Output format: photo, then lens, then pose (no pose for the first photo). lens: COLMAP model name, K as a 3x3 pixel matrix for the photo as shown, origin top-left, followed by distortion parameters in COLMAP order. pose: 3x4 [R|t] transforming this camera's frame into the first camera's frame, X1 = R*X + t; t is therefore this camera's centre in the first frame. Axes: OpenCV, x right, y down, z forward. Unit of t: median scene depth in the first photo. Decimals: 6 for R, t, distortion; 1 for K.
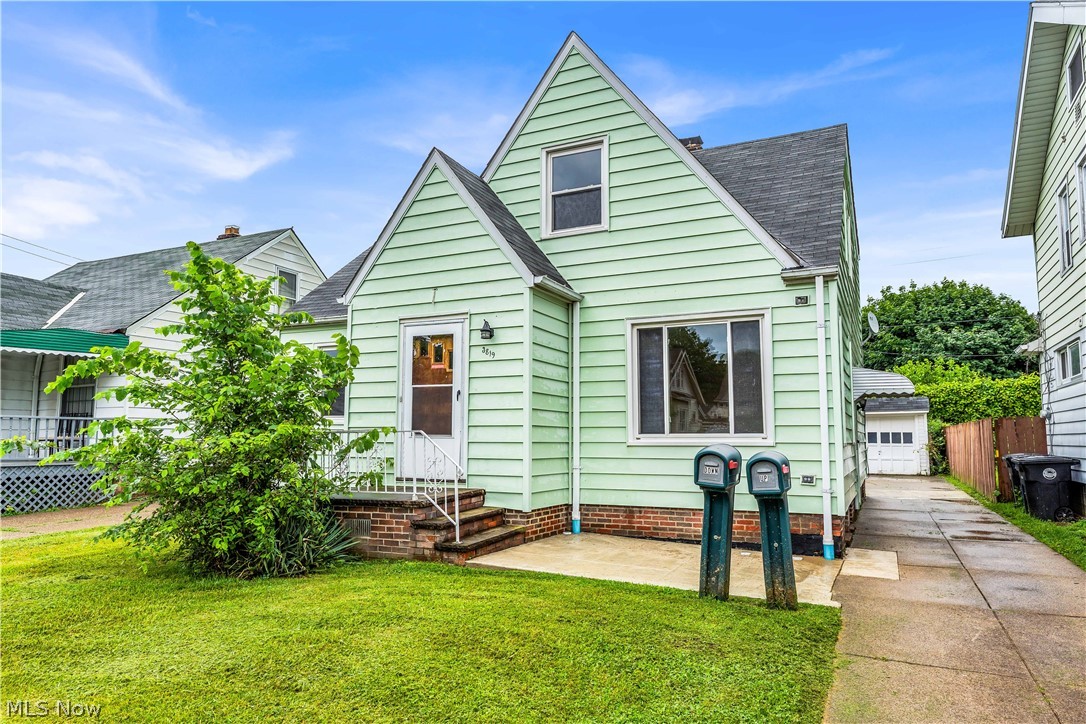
lens RADIAL K [[713.7, 0, 542.8], [0, 713.7, 359.2], [0, 0, 1]] dist [0.002978, 0.003688]
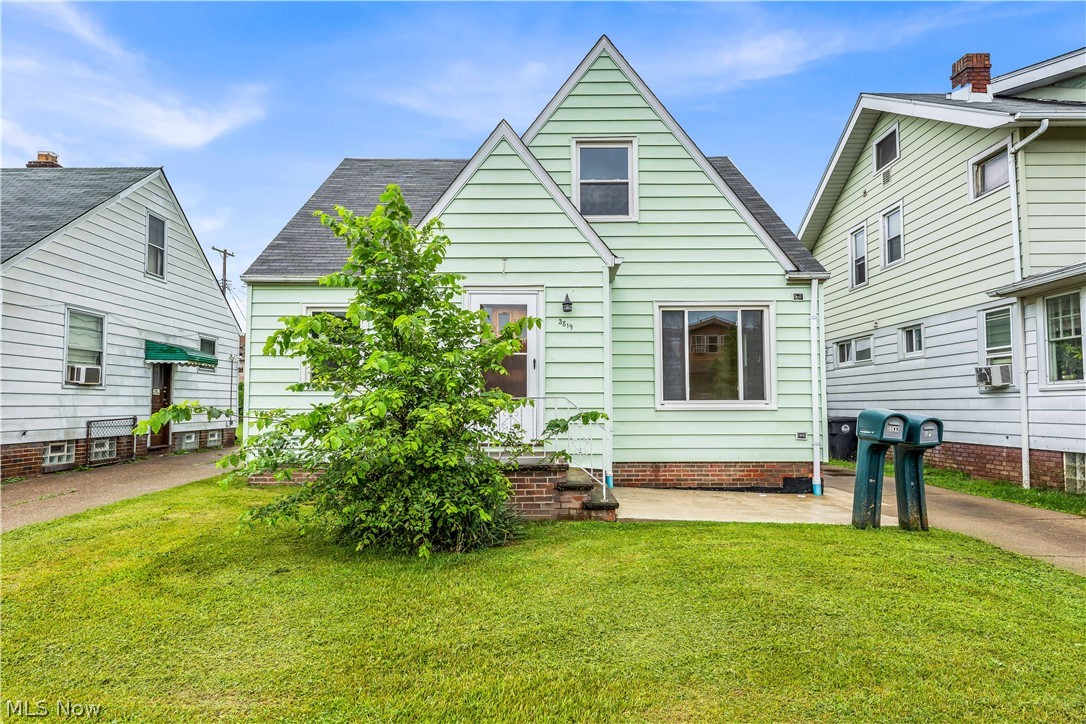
lens RADIAL K [[636.3, 0, 543.0], [0, 636.3, 362.0], [0, 0, 1]] dist [0.000635, -0.001619]
pose [[0.901972, 0.027014, 0.430949, -0.507632], [-0.045606, 0.998419, 0.032866, 0.016672], [-0.429380, -0.049298, 0.901778, 0.150671]]
